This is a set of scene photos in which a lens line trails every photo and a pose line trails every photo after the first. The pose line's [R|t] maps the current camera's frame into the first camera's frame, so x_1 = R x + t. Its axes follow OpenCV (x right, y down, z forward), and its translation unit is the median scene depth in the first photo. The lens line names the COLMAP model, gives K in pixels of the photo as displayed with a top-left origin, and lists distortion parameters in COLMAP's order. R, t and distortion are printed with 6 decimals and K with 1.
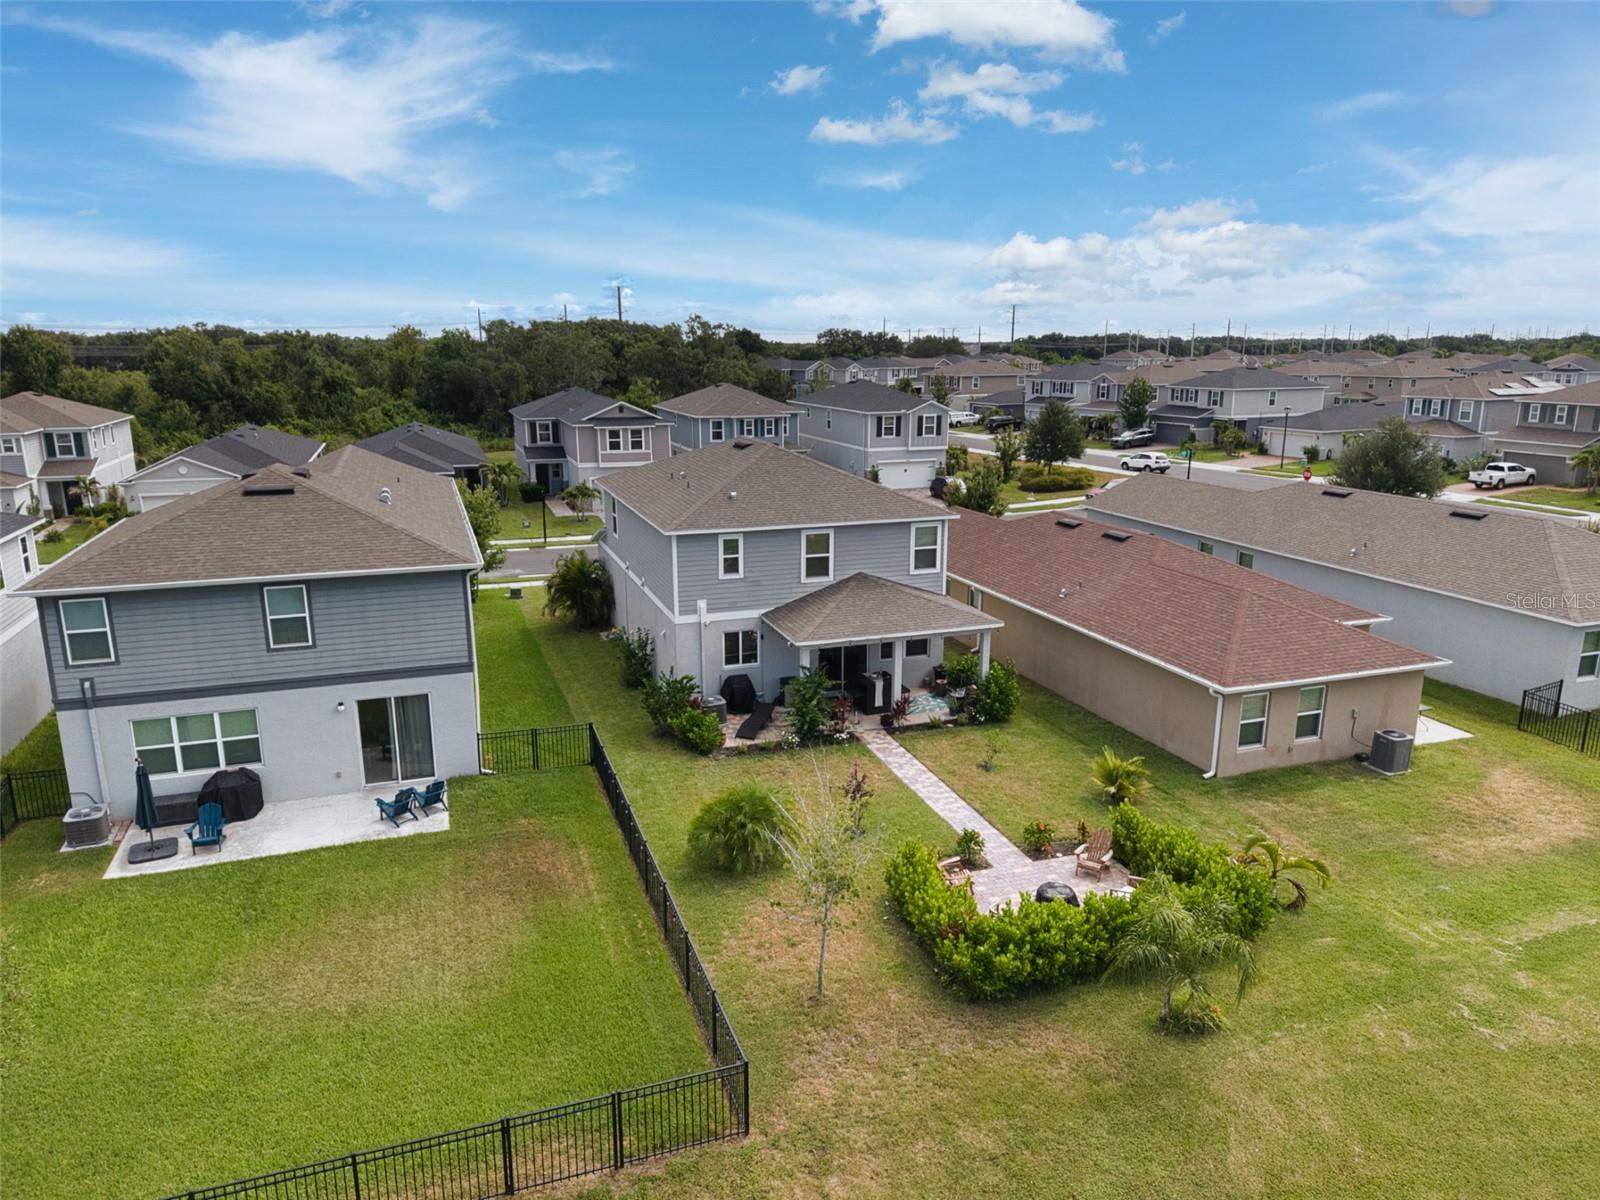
lens RADIAL K [[1073.6, 0, 800.0], [0, 1073.6, 600.0], [0, 0, 1]] dist [0.043576, -0.051026]
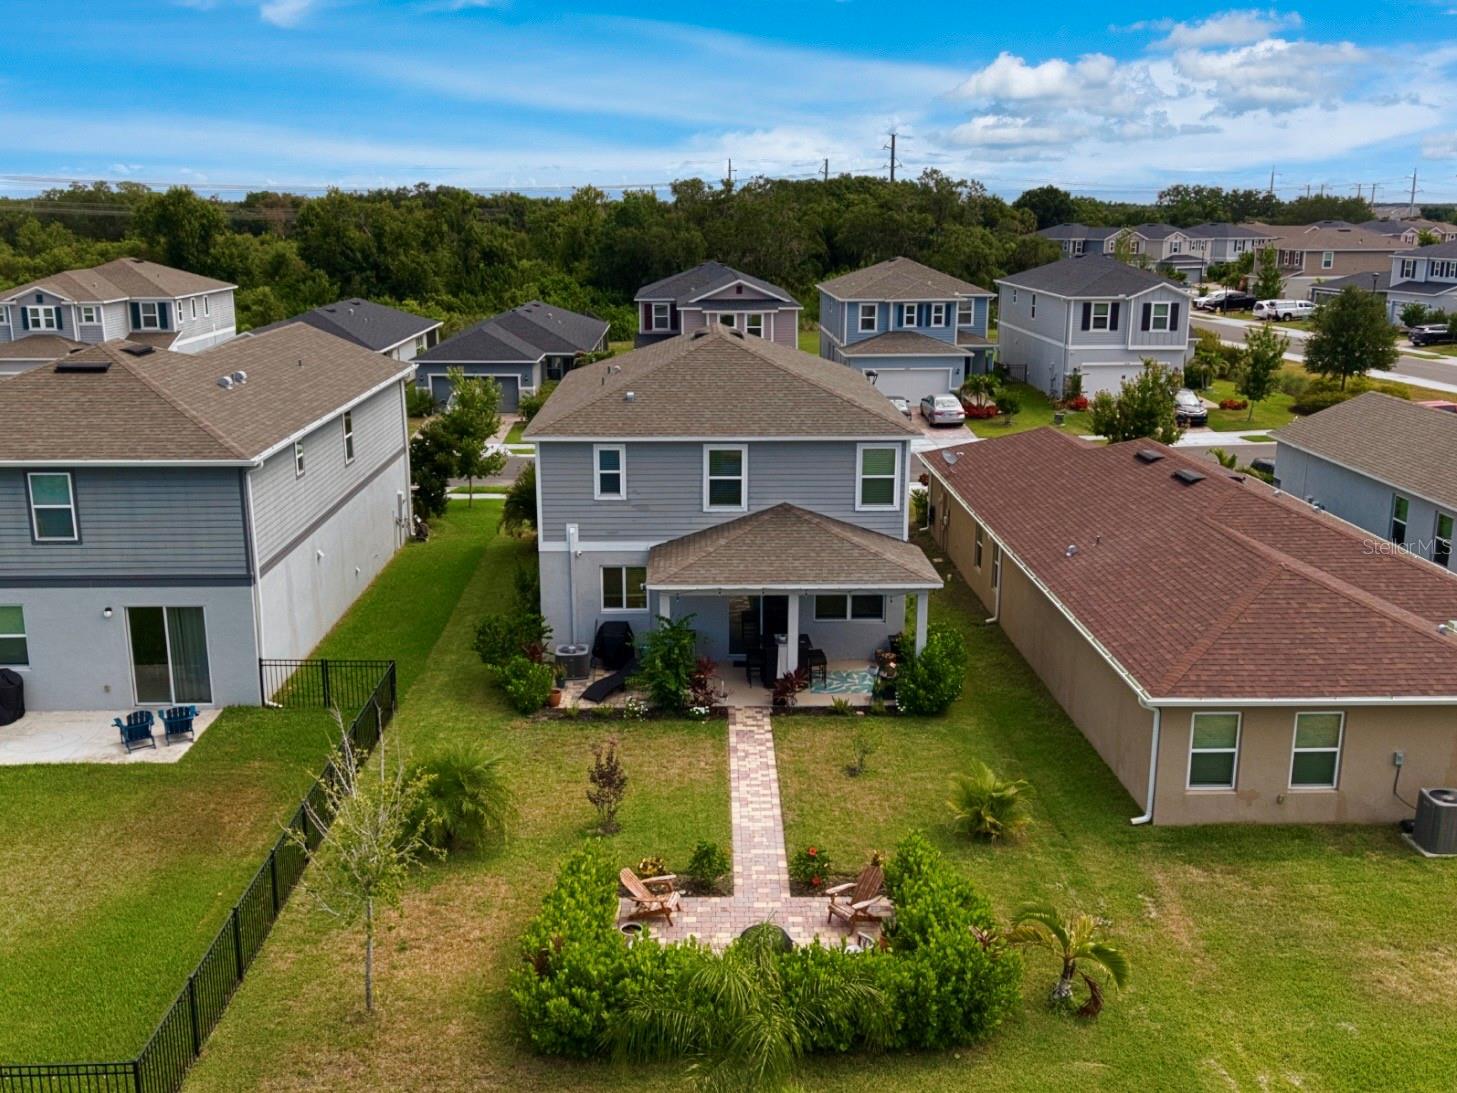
lens RADIAL K [[1367.1, 0, 728.5], [0, 1367.1, 546.5], [0, 0, 1]] dist [0.087847, -0.200995]
pose [[0.951644, 0.074147, -0.298120, 0.328854], [-0.071561, 0.997244, 0.019595, -0.011758], [0.298751, 0.002686, 0.954327, 0.056054]]
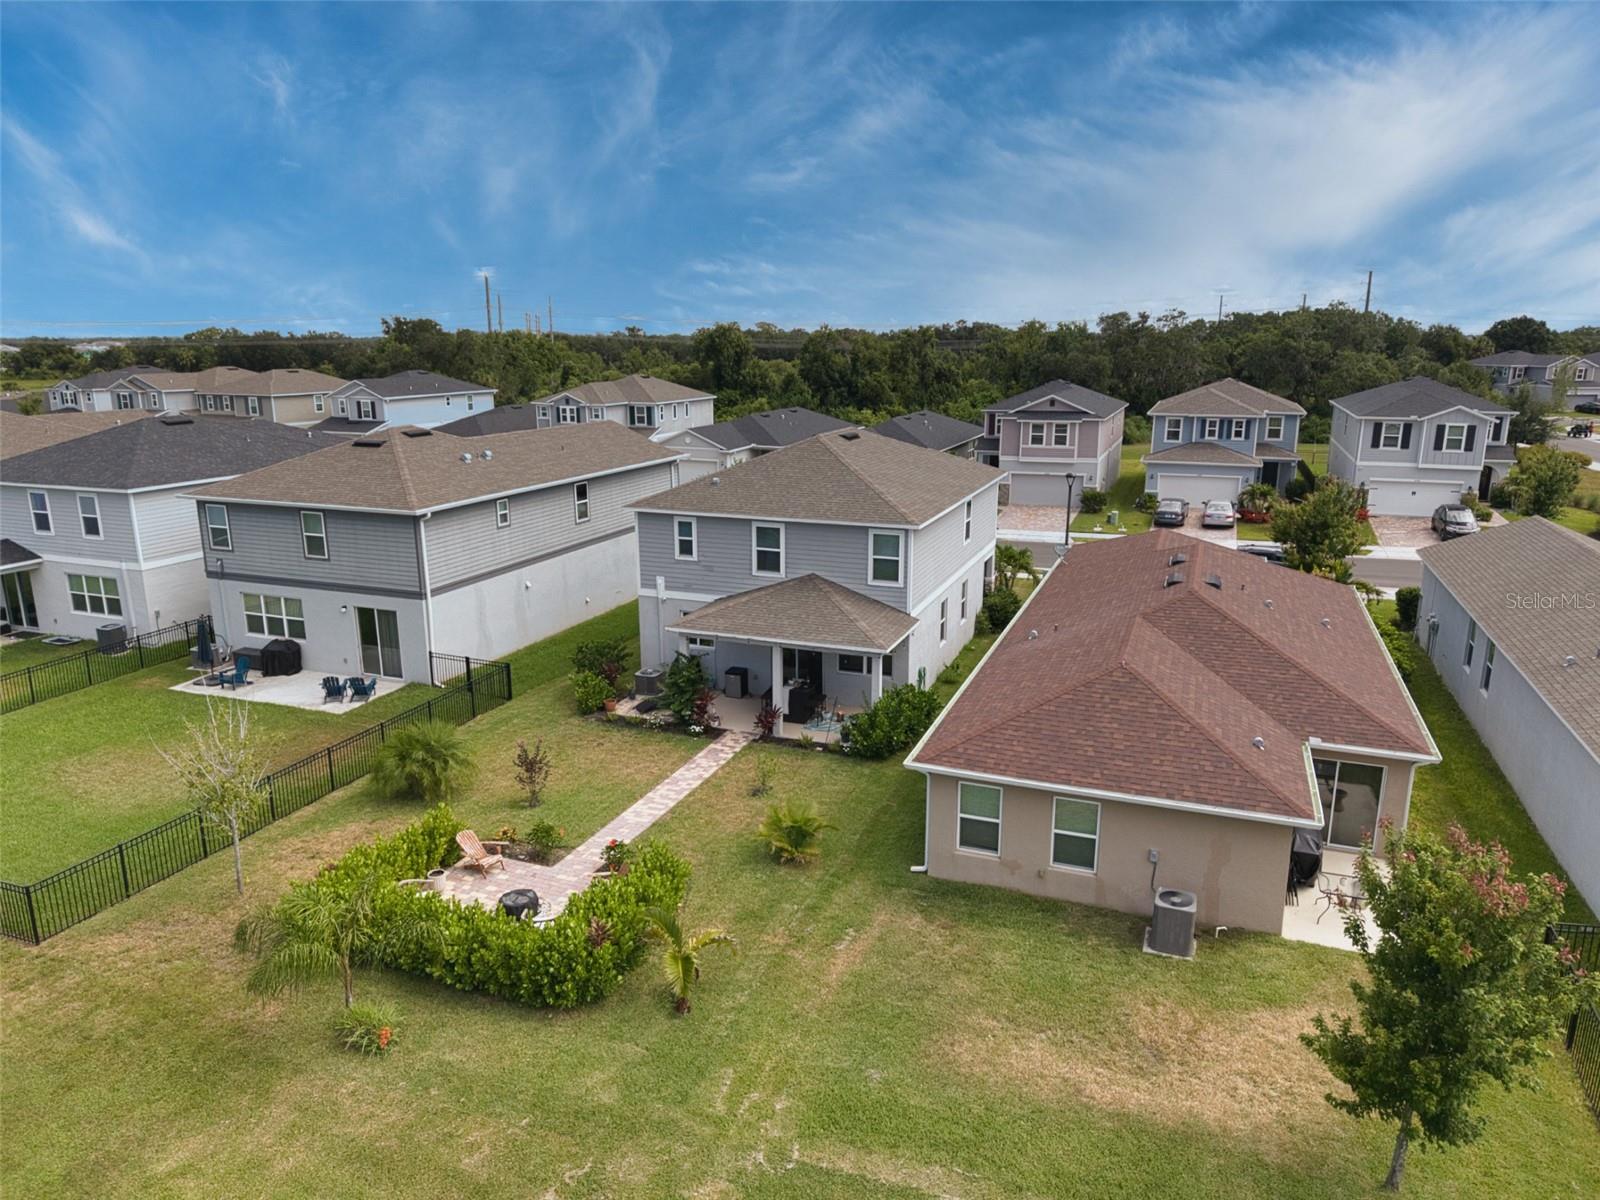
lens RADIAL K [[1068.3, 0, 798.6], [0, 1068.3, 616.8], [0, 0, 1]] dist [0.089401, -0.148389]
pose [[0.757637, 0.161573, -0.632361, 0.682655], [-0.149069, 0.986102, 0.073356, -0.058355], [0.635425, 0.038688, 0.771193, 0.281885]]
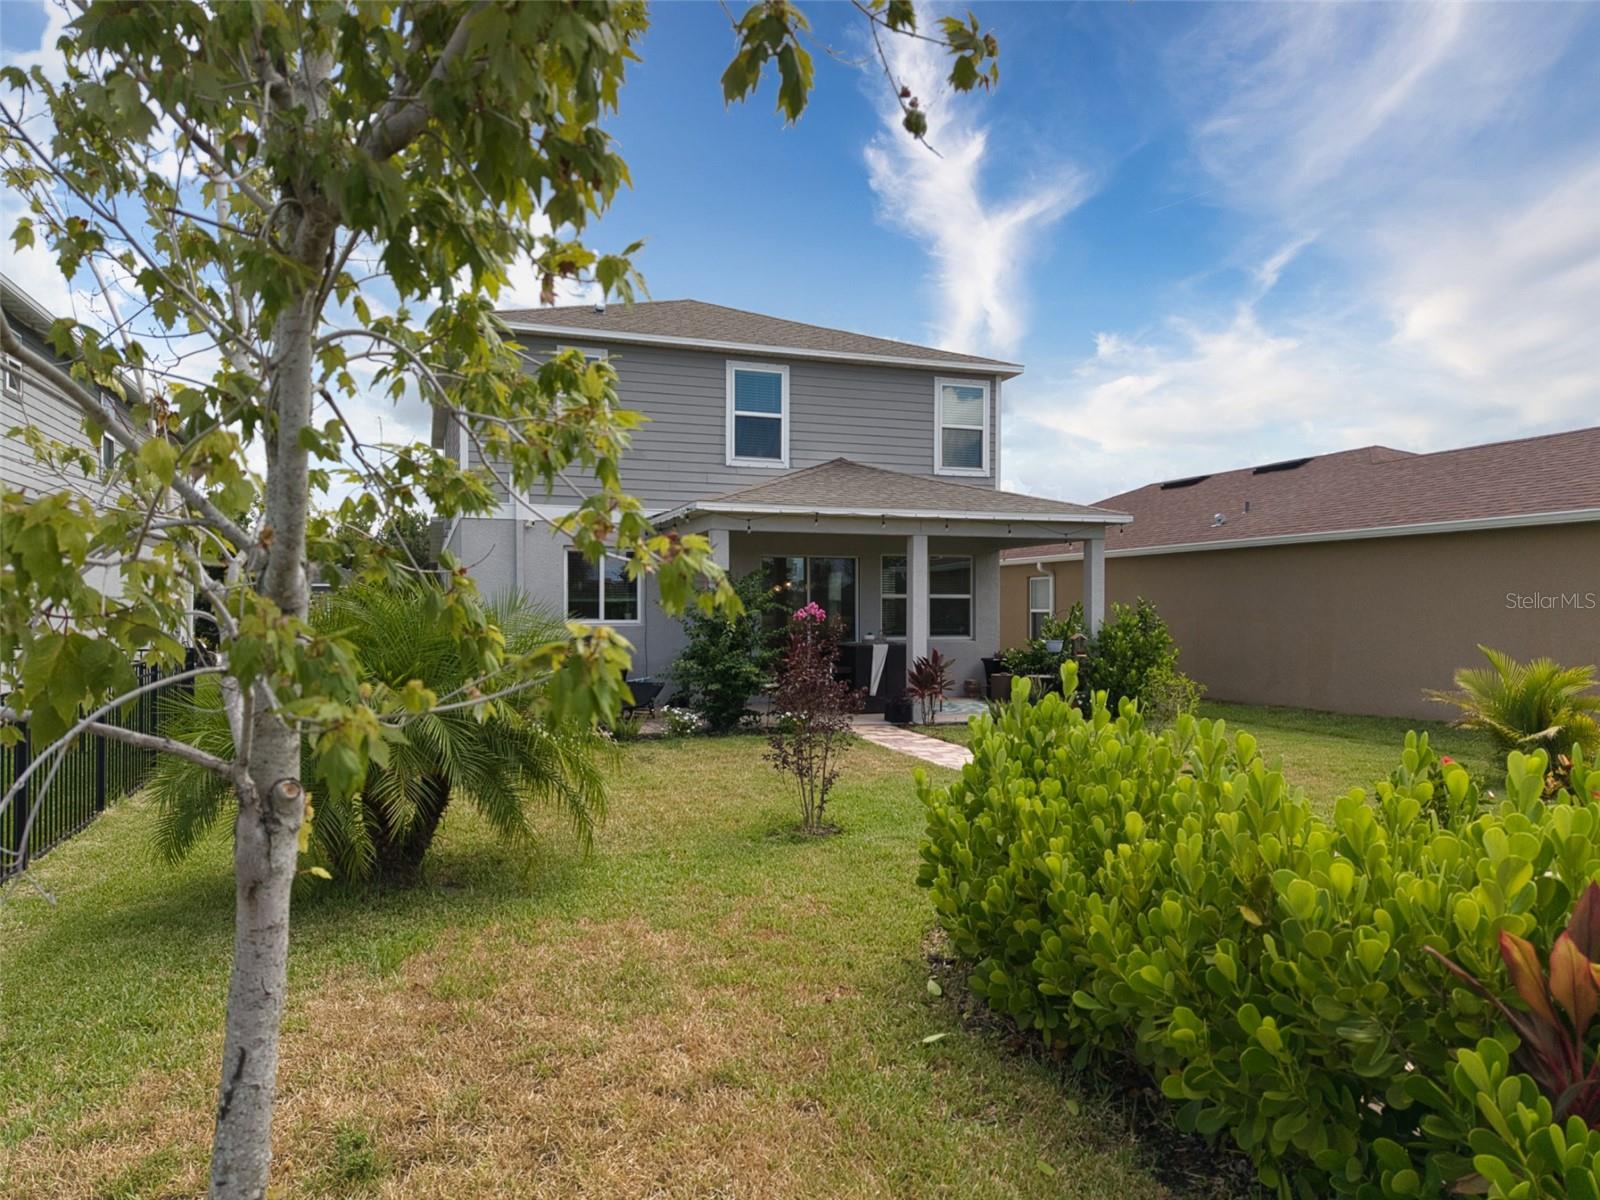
lens RADIAL K [[1068.3, 0, 798.6], [0, 1068.3, 616.8], [0, 0, 1]] dist [0.089401, -0.148389]
pose [[0.999998, -0.001401, 0.001205, 0.036431], [0.001639, 0.973672, -0.227946, 0.178715], [-0.000854, 0.227947, 0.973673, 0.533565]]
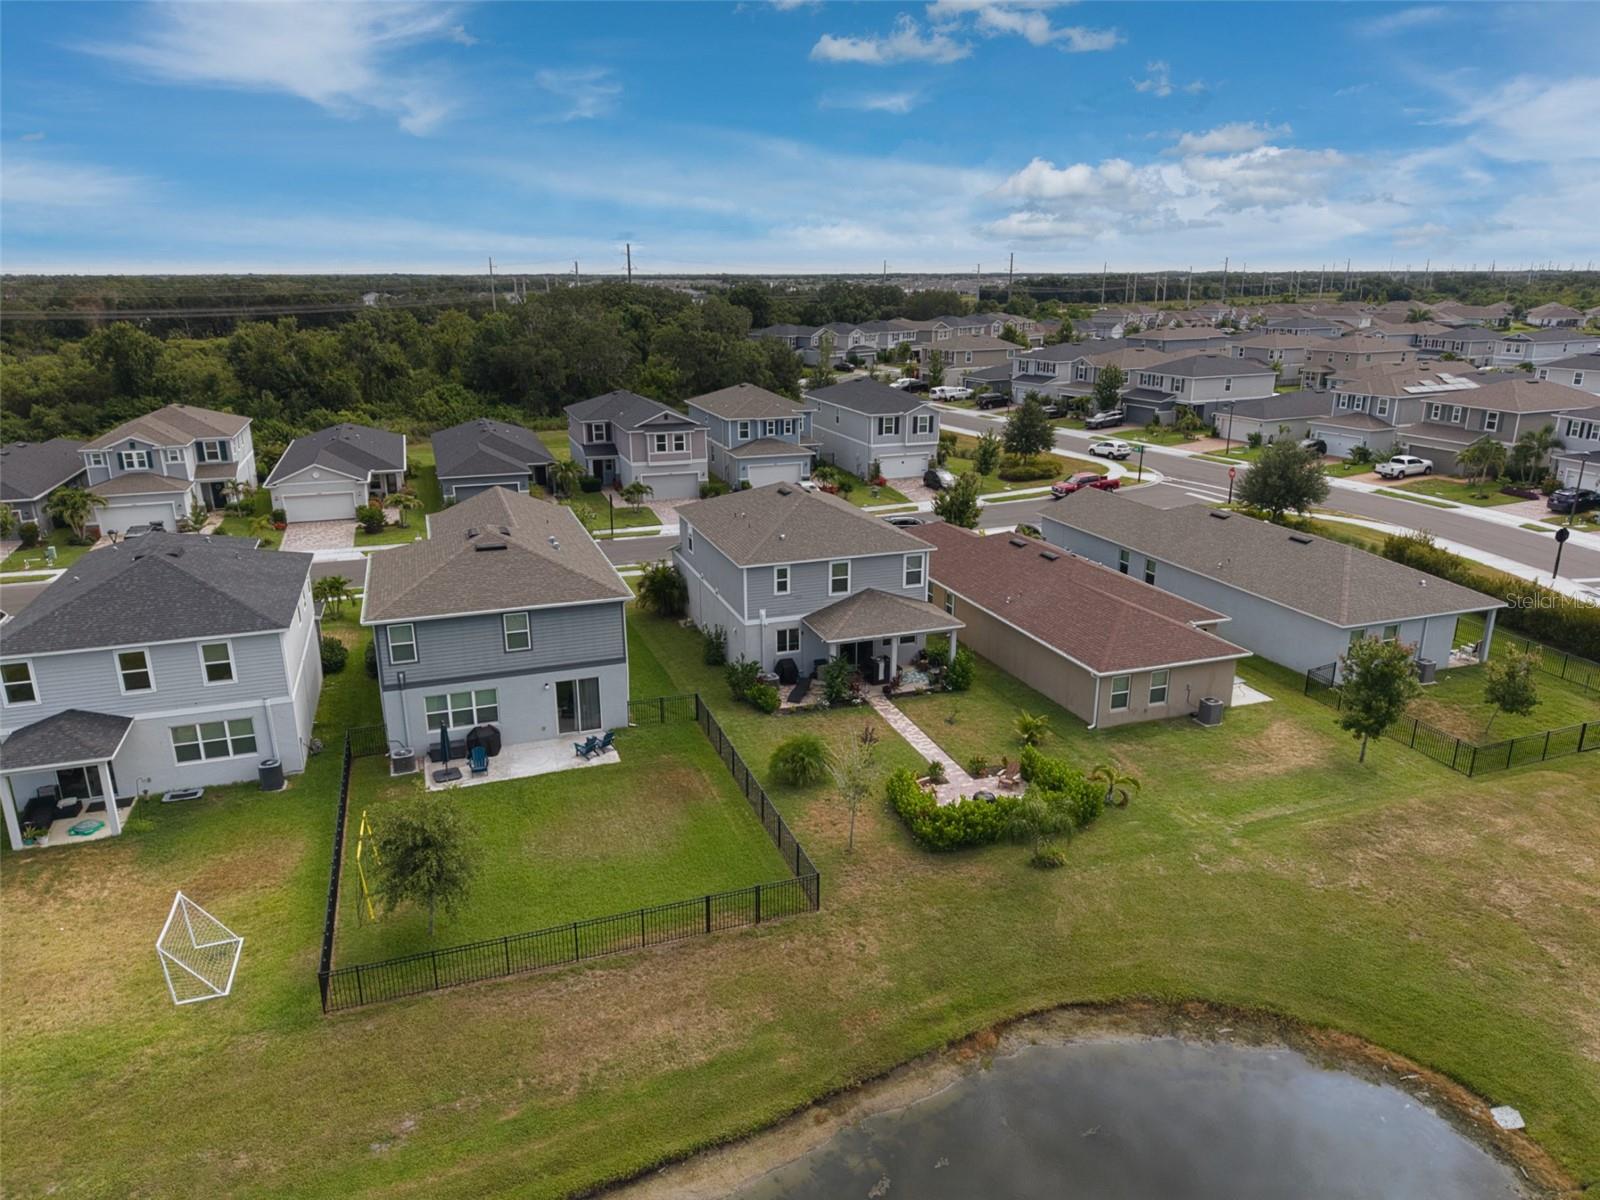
lens RADIAL K [[1068.3, 0, 798.6], [0, 1068.3, 616.8], [0, 0, 1]] dist [0.089401, -0.148389]
pose [[0.999997, -0.002490, -0.000577, -0.041053], [0.002526, 0.997117, 0.075838, -0.102592], [0.000387, -0.075839, 0.997120, -0.480575]]
